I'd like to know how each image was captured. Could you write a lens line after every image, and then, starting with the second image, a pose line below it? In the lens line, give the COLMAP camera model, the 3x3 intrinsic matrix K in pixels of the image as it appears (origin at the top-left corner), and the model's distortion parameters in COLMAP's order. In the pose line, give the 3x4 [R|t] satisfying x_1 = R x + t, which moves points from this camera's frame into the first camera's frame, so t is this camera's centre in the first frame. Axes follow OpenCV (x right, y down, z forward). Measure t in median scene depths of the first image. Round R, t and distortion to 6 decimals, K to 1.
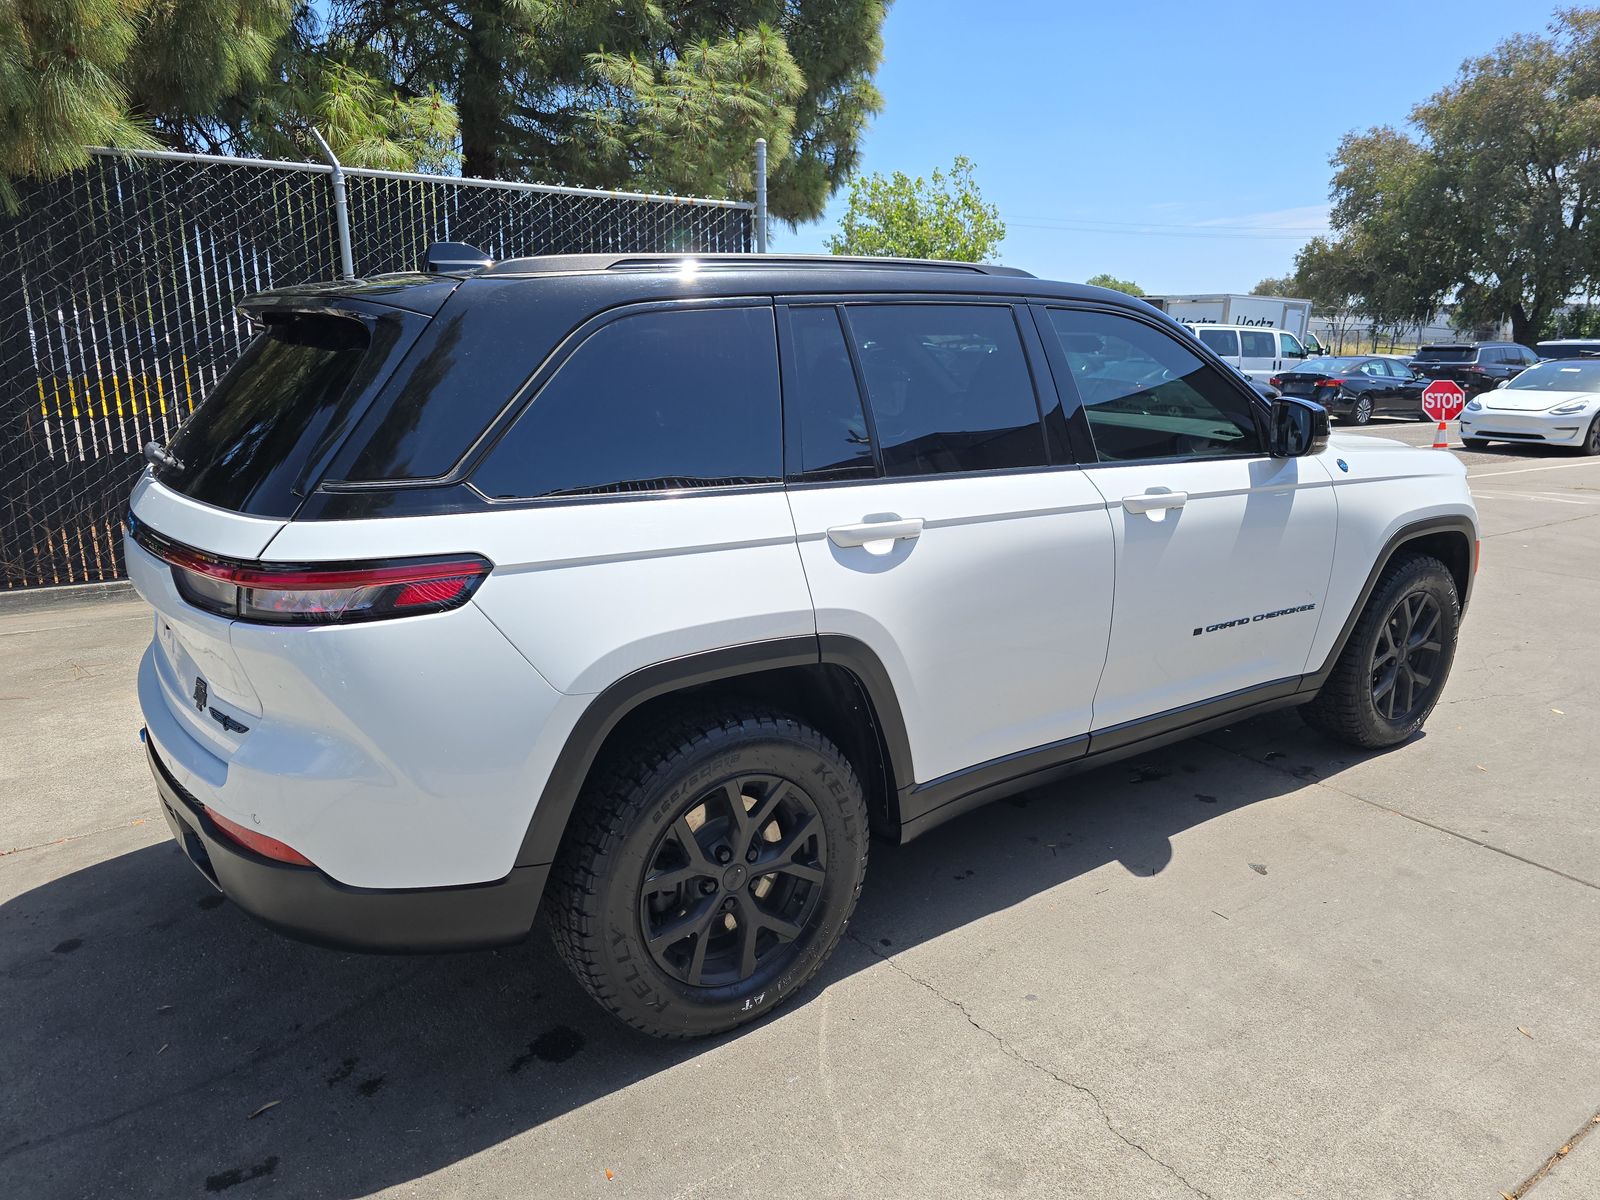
lens RADIAL K [[1075.5, 0, 805.9], [0, 1075.5, 606.0], [0, 0, 1]] dist [0.007334, -0.006064]
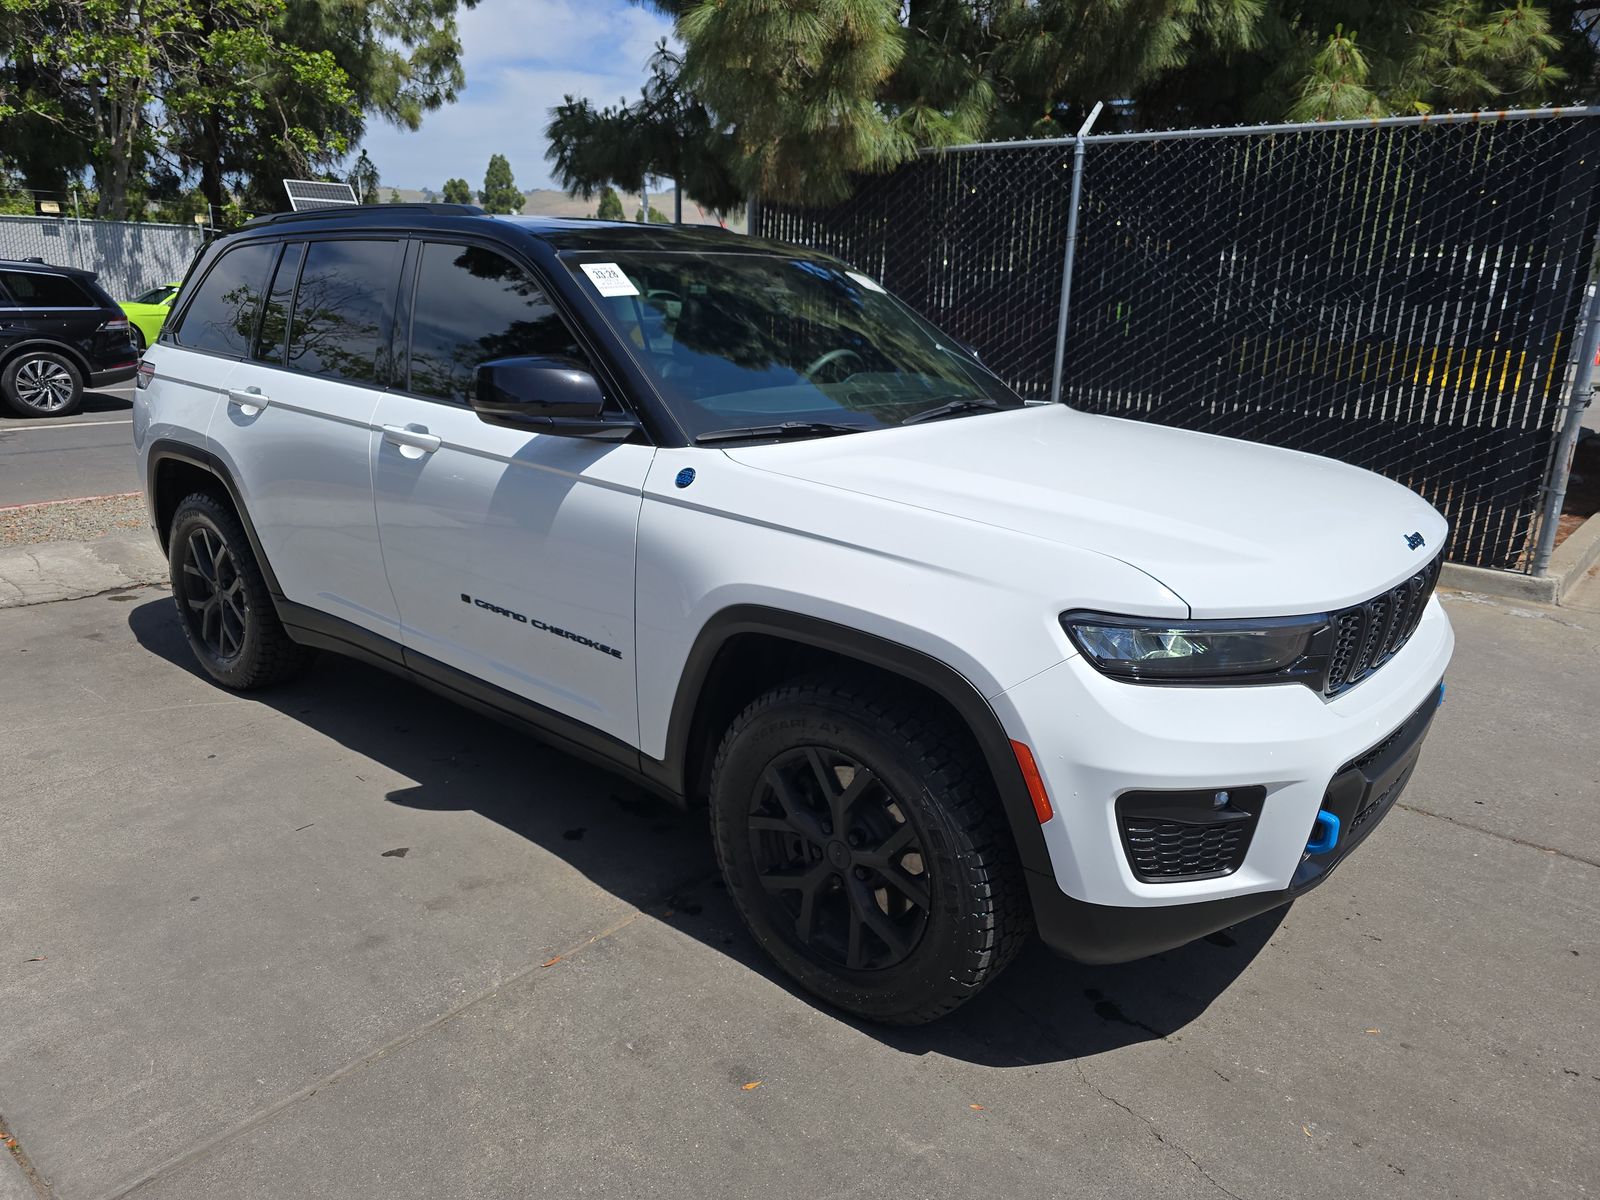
lens RADIAL K [[1075.5, 0, 793.5], [0, 1075.5, 602.9], [0, 0, 1]] dist [0.007334, -0.006064]
pose [[0.282902, 0.285445, -0.915690, 1.208469], [-0.269232, 0.939940, 0.209826, -0.225995], [0.920587, 0.187173, 0.342762, 0.888273]]
